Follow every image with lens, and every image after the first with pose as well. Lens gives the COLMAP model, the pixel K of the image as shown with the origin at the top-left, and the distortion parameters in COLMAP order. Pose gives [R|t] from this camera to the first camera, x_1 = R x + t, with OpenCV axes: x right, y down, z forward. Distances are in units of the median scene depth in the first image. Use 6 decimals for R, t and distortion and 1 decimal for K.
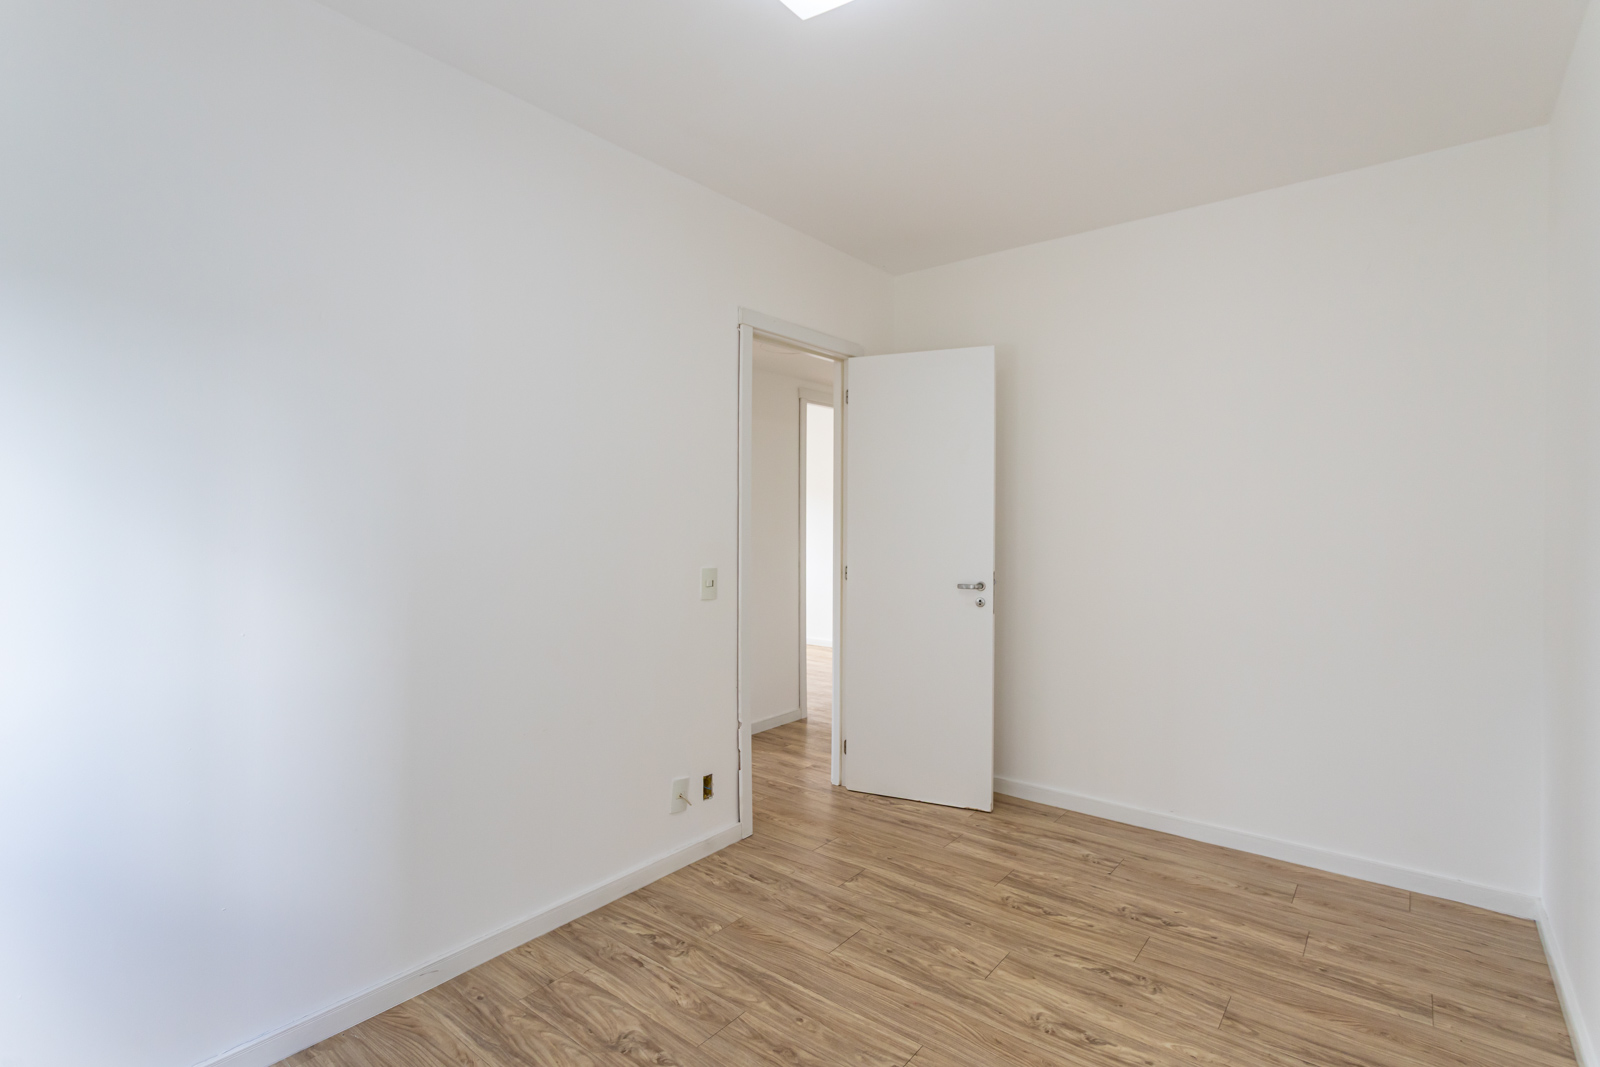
lens RADIAL K [[759.9, 0, 802.5], [0, 759.9, 538.1], [0, 0, 1]] dist [-0.001636, 0.001613]
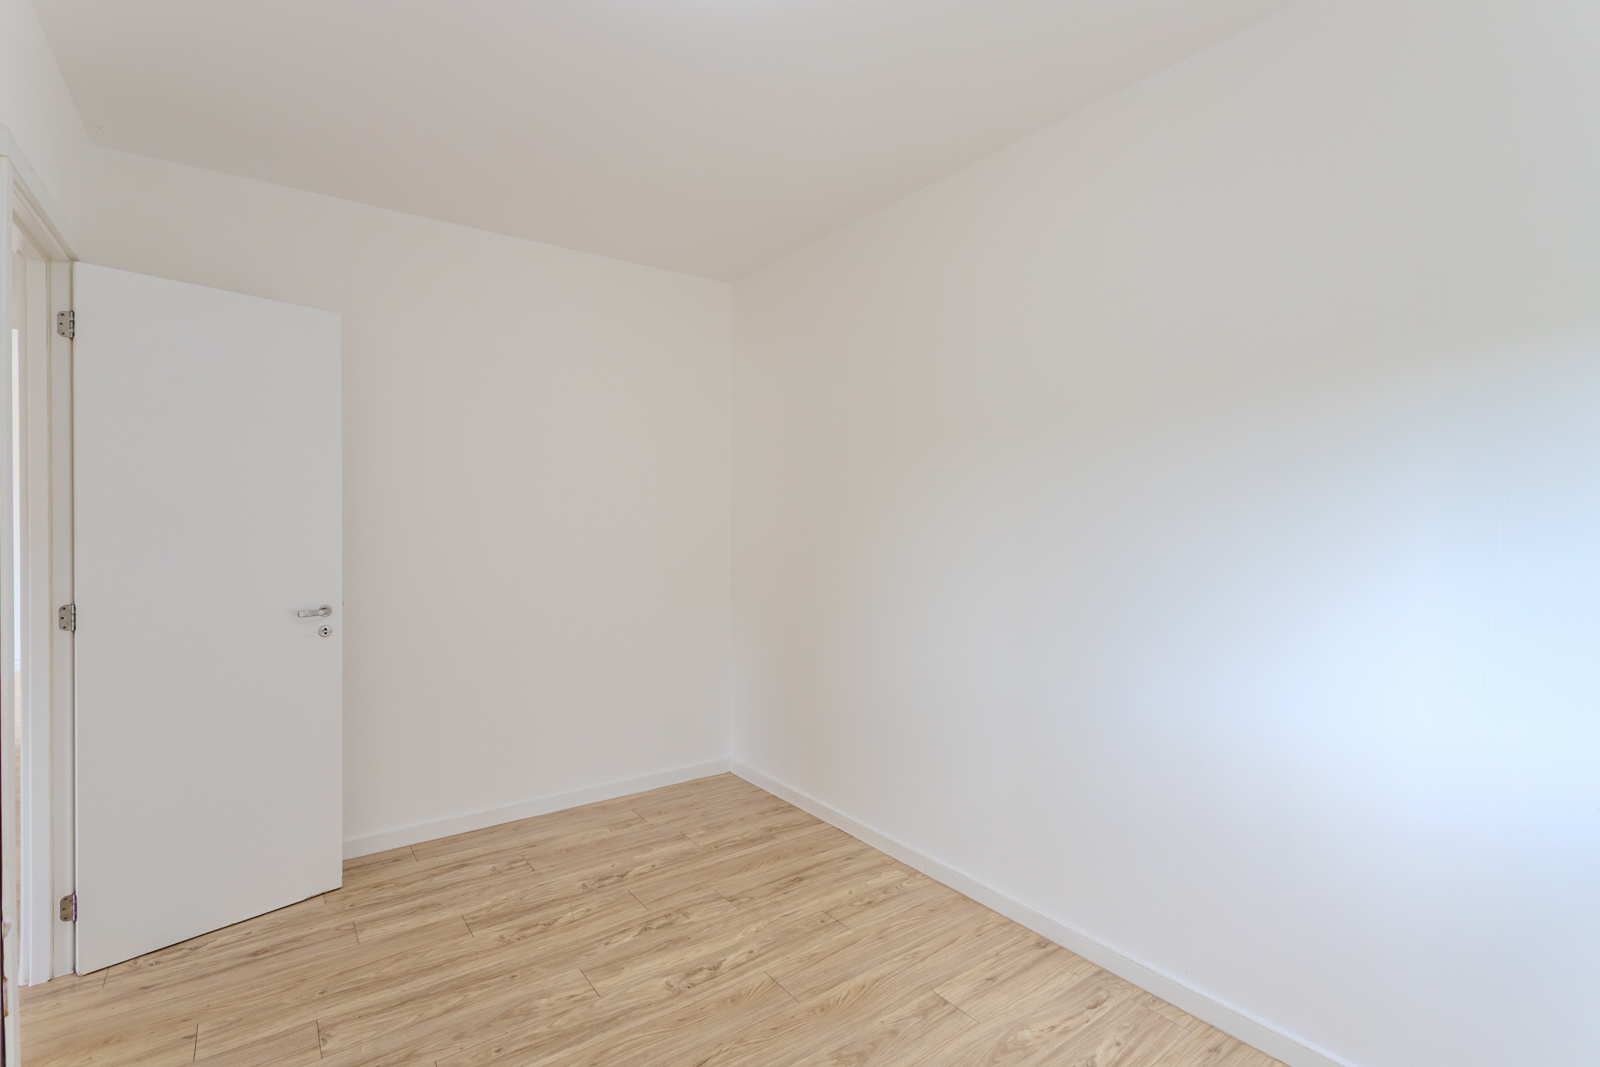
lens RADIAL K [[759.9, 0, 796.1], [0, 759.9, 519.3], [0, 0, 1]] dist [-0.001636, 0.001613]
pose [[0.252351, 0.000714, 0.967635, -0.539885], [0.019181, 0.999800, -0.005740, -0.024281], [-0.967446, 0.020008, 0.252287, 0.409080]]
